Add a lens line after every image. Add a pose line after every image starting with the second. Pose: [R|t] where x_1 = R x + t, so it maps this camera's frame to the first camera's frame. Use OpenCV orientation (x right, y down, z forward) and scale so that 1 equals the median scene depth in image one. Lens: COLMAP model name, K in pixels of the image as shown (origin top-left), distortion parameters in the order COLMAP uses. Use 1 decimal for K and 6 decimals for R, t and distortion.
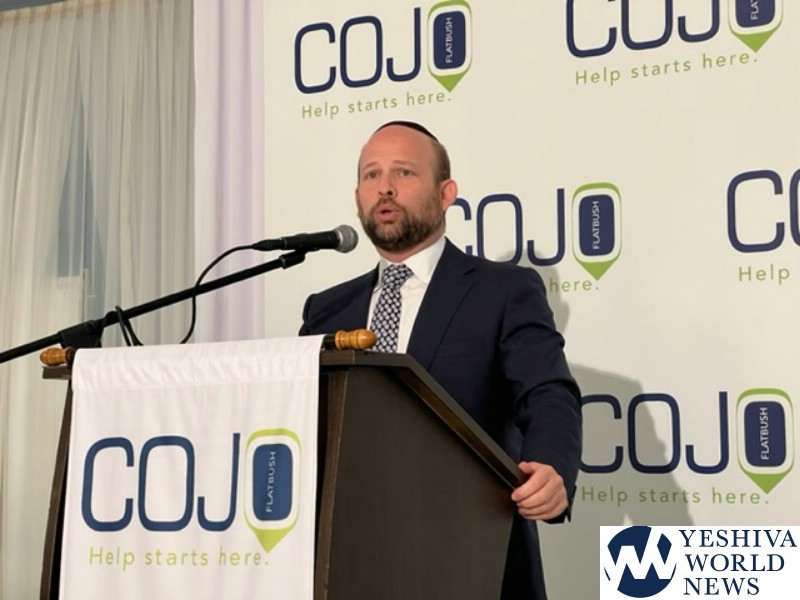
lens RADIAL K [[1818.4, 0, 369.0], [0, 1818.4, 296.6], [0, 0, 1]] dist [0.241663, 0.000000]
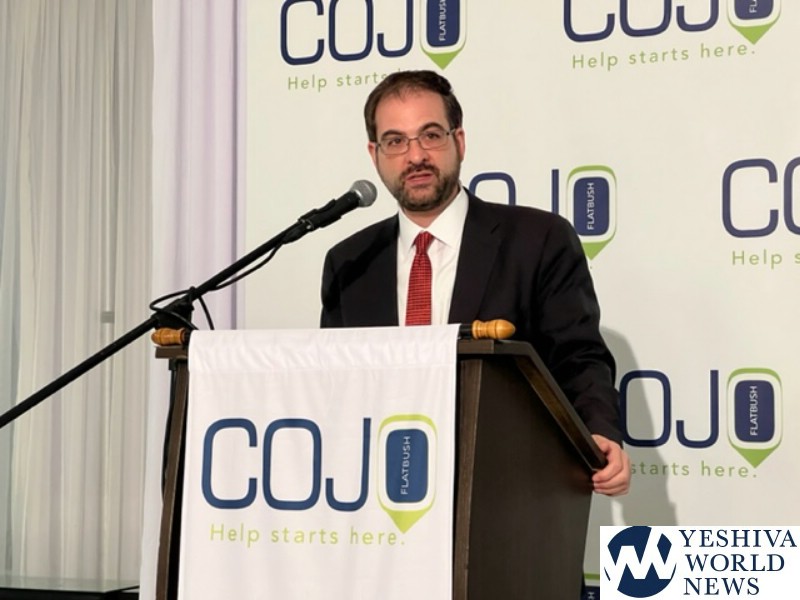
lens RADIAL K [[1818.4, 0, 372.0], [0, 1818.4, 313.8], [0, 0, 1]] dist [0.241663, 0.000000]
pose [[0.993191, 0.018985, 0.114940, -0.180421], [-0.023282, 0.999075, 0.036154, -0.019910], [-0.114147, -0.038584, 0.992714, -0.020487]]
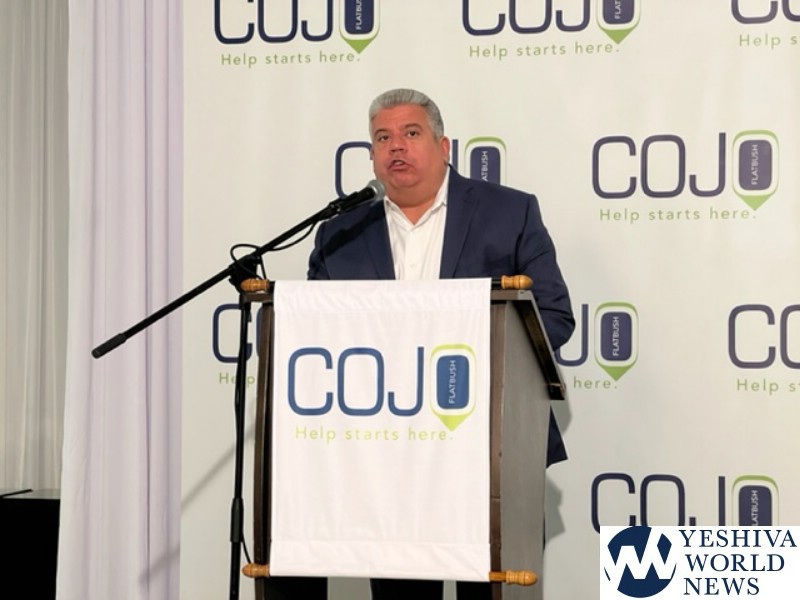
lens RADIAL K [[1818.4, 0, 359.5], [0, 1818.4, 293.3], [0, 0, 1]] dist [0.241663, 0.000000]
pose [[0.961031, 0.015914, 0.275981, -0.478773], [-0.035342, 0.997222, 0.065566, -0.052983], [-0.274171, -0.072765, 0.958924, -0.306069]]
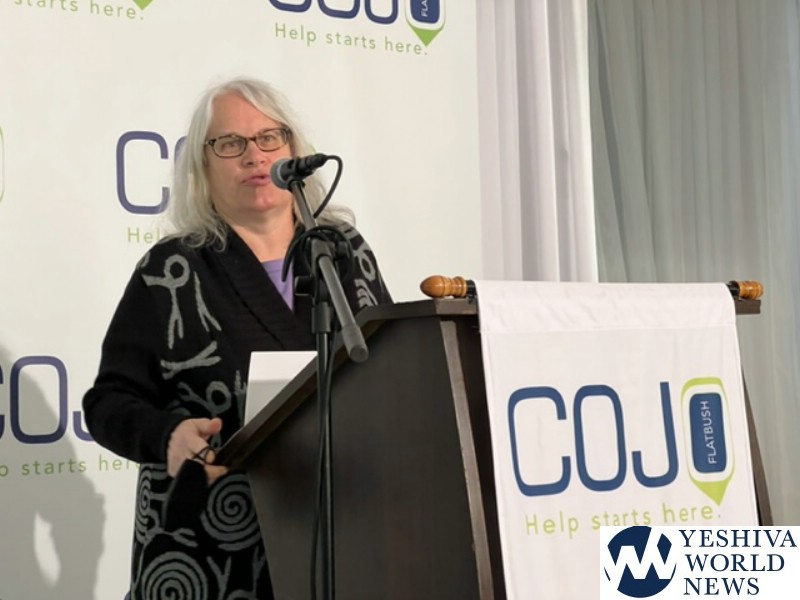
lens RADIAL K [[1818.4, 0, 408.1], [0, 1818.4, 304.3], [0, 0, 1]] dist [0.241663, 0.000000]
pose [[0.364906, 0.051041, 0.929644, -0.947652], [-0.057657, 0.997819, -0.032153, 0.069395], [-0.929257, -0.041868, 0.367053, 0.741391]]
